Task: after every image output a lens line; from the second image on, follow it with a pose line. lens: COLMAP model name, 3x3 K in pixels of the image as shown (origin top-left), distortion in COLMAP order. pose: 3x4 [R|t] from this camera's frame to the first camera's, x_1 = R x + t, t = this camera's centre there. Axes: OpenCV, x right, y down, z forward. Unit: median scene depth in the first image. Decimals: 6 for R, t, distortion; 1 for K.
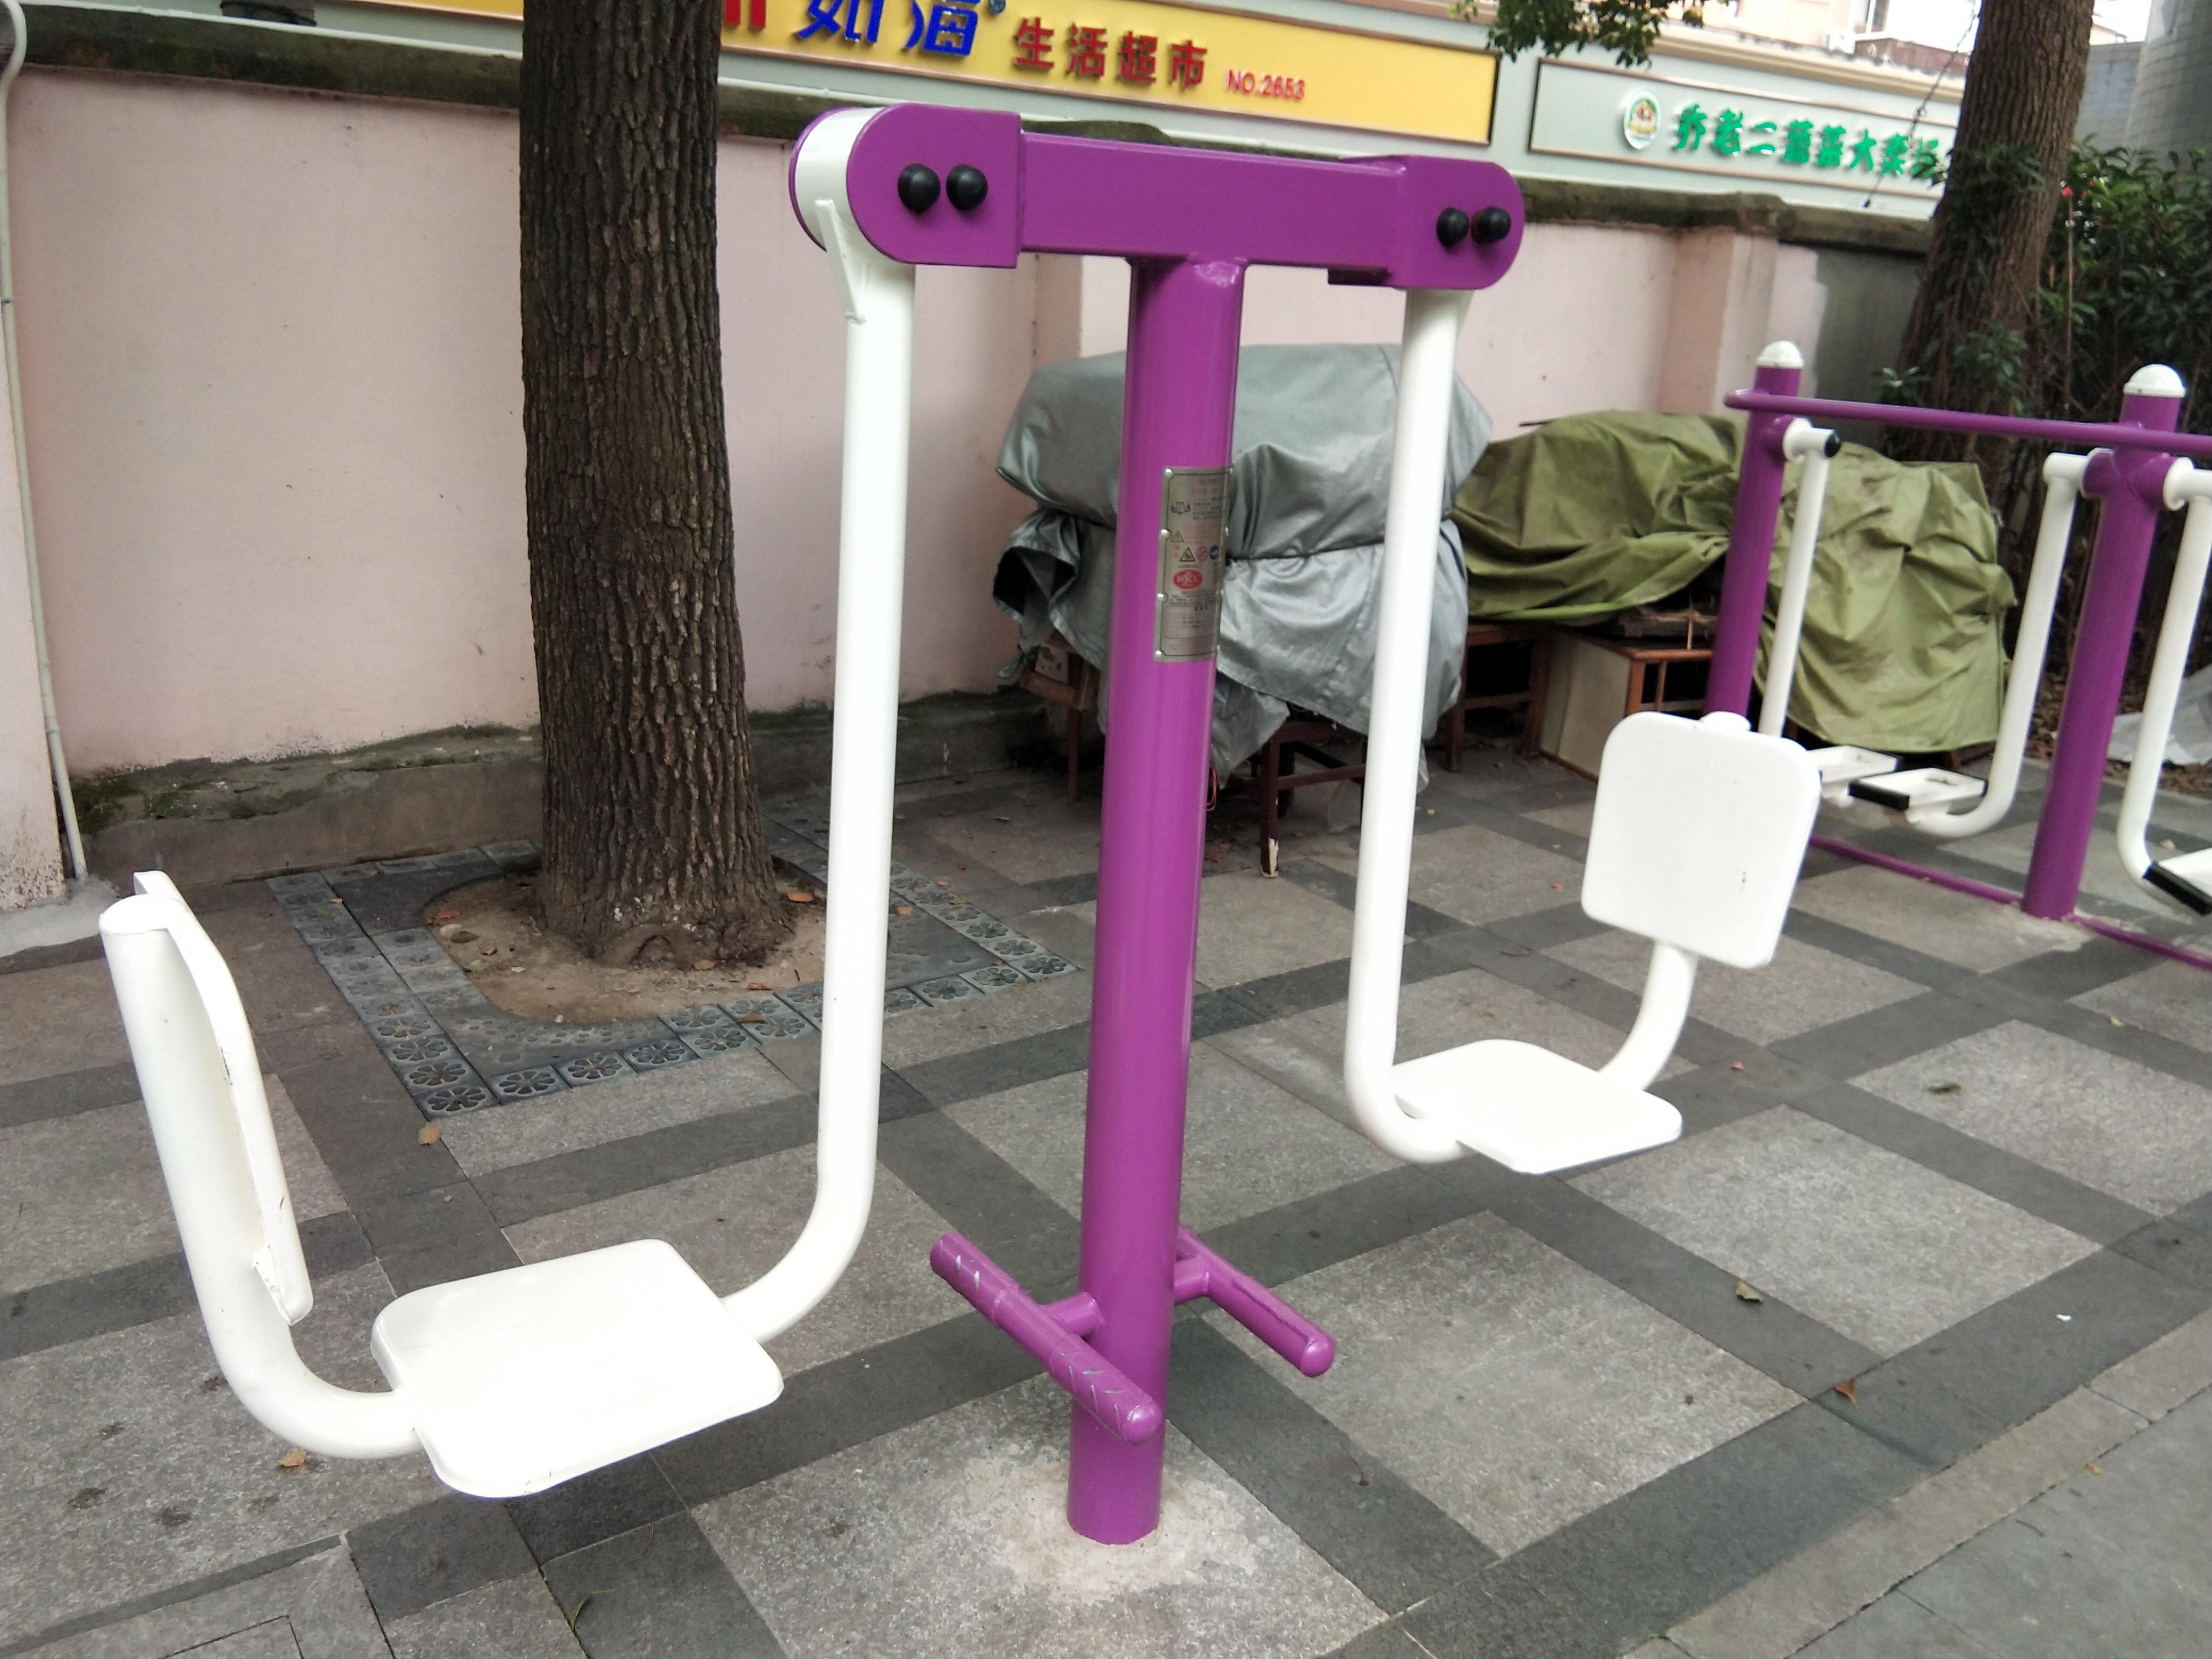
lens RADIAL K [[1770.7, 0, 1102.1], [0, 1770.7, 815.4], [0, 0, 1]] dist [0.090599, -0.137479]
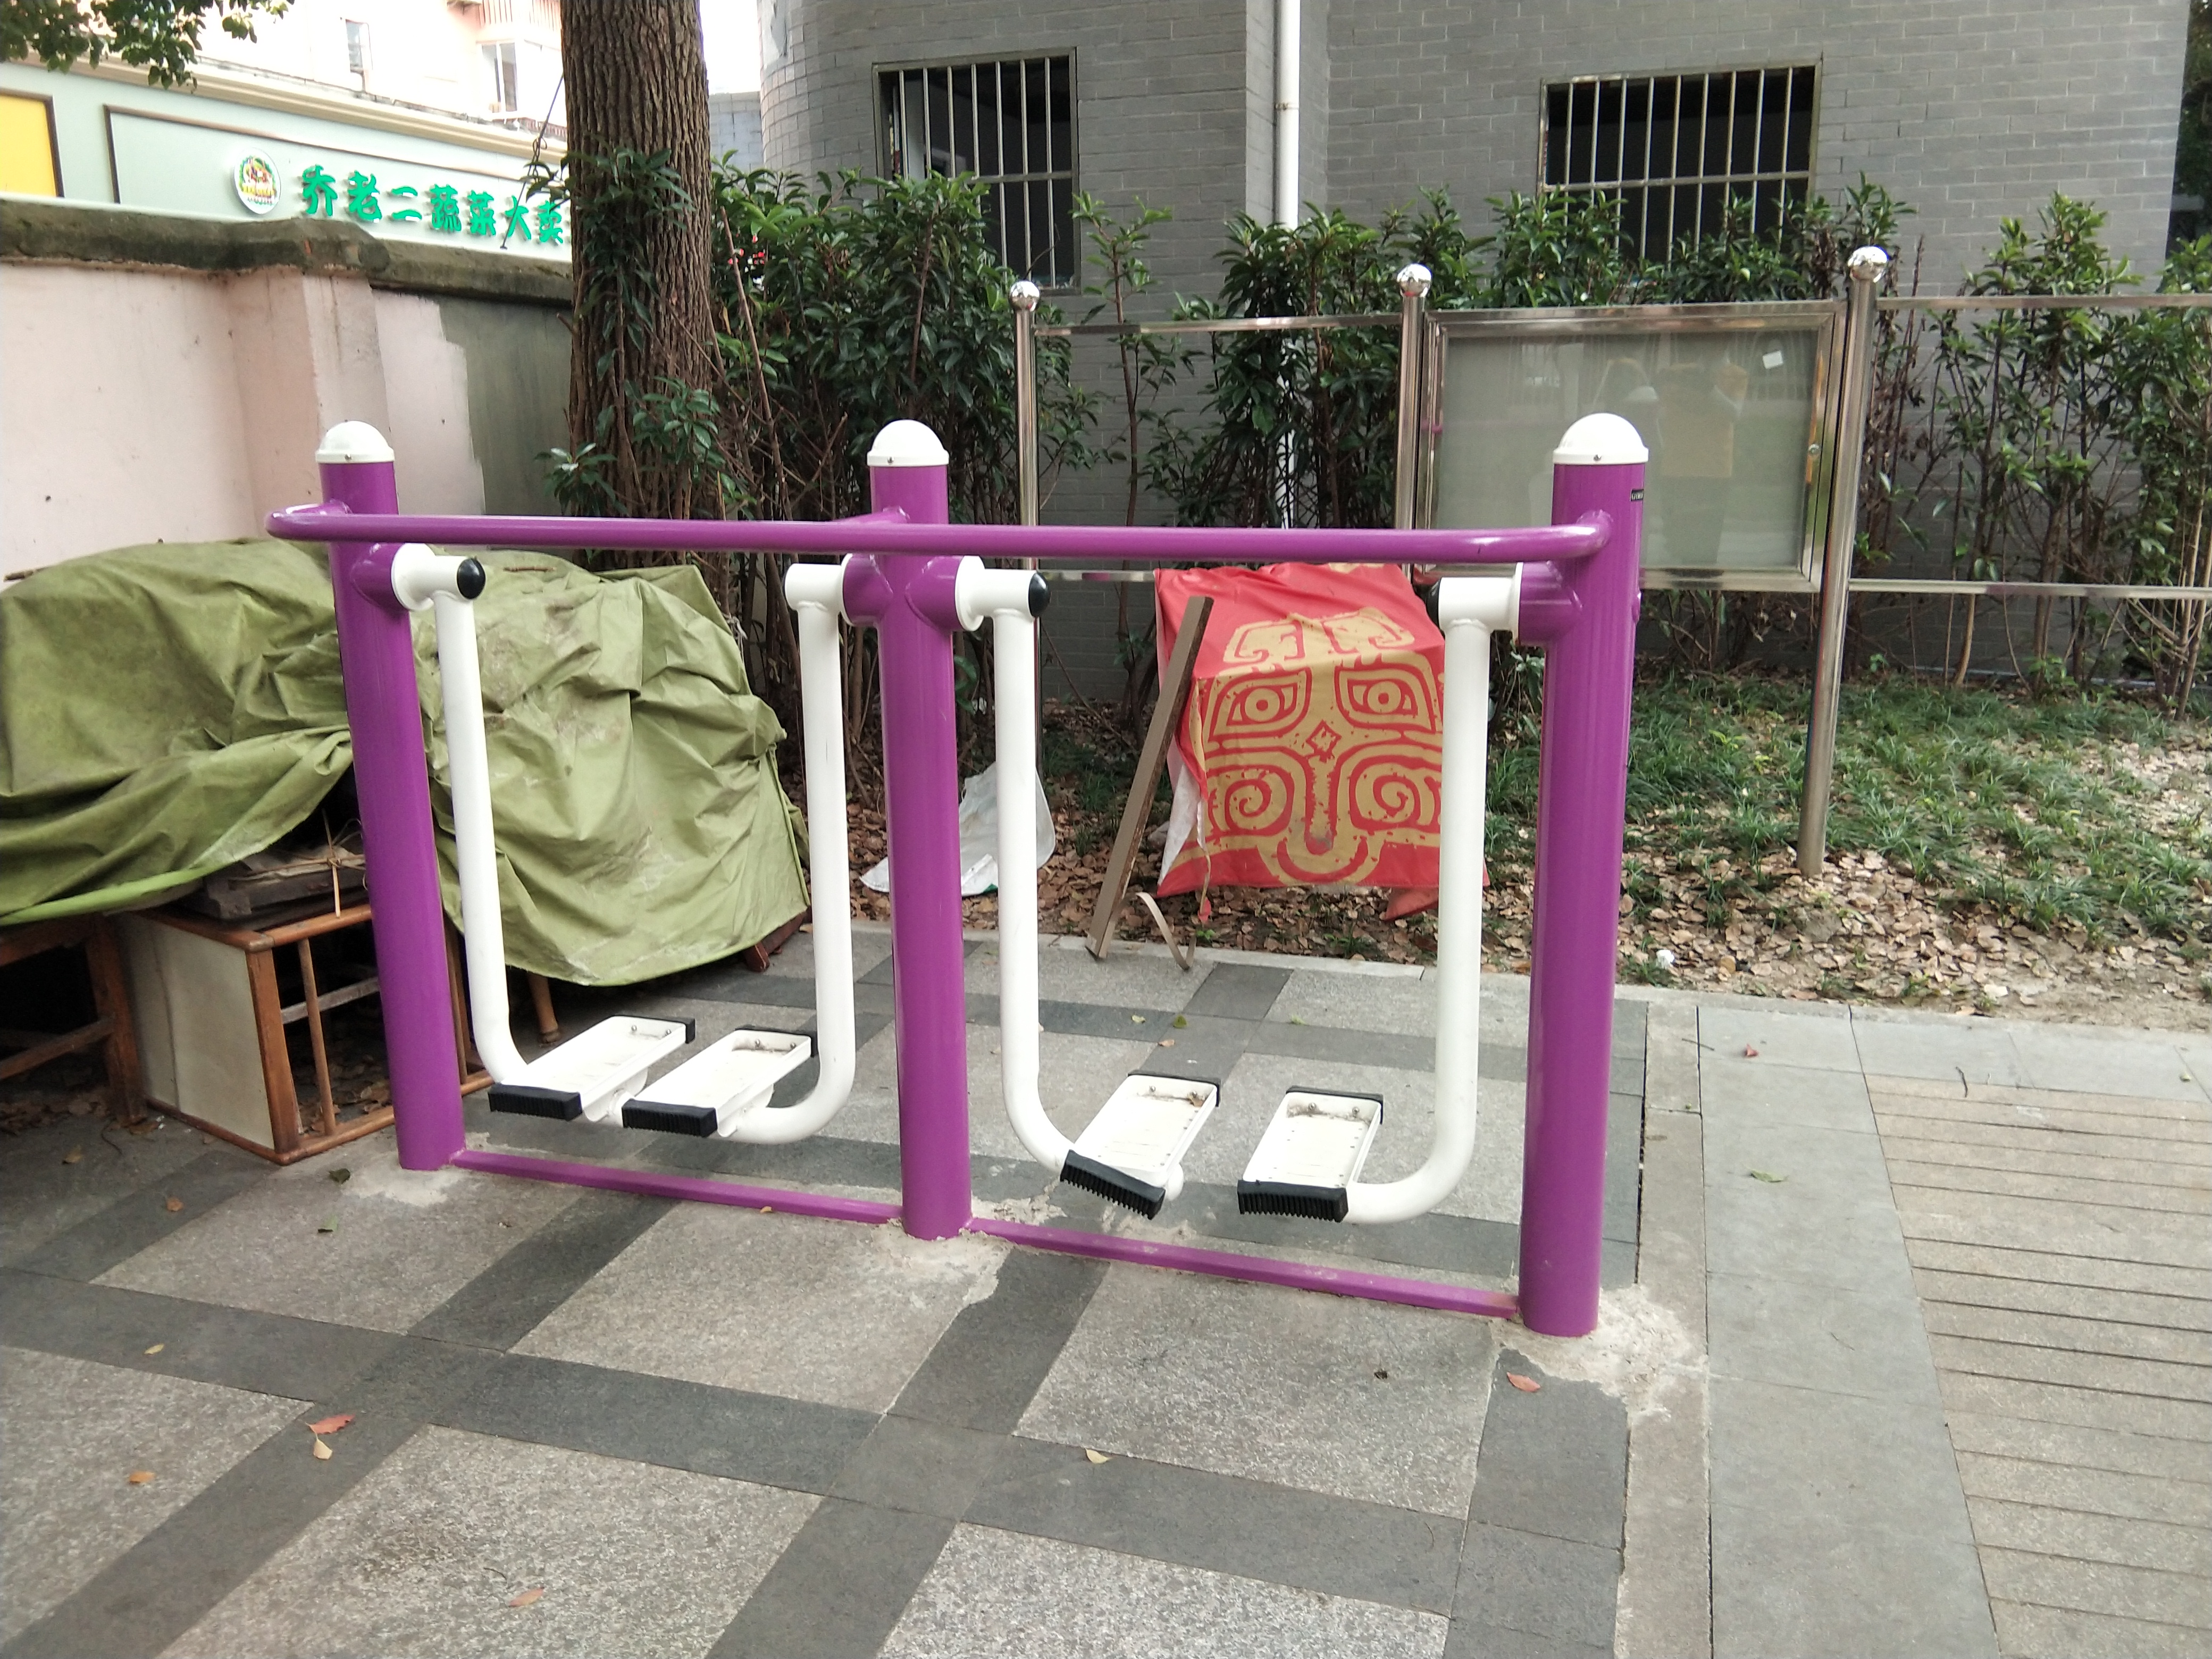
lens RADIAL K [[1770.7, 0, 1102.1], [0, 1770.7, 815.4], [0, 0, 1]] dist [0.090599, -0.137479]
pose [[0.784231, -0.200046, 0.587336, 0.163404], [0.225314, 0.973798, 0.030828, -0.079263], [-0.578114, 0.108159, 0.808756, 0.313003]]
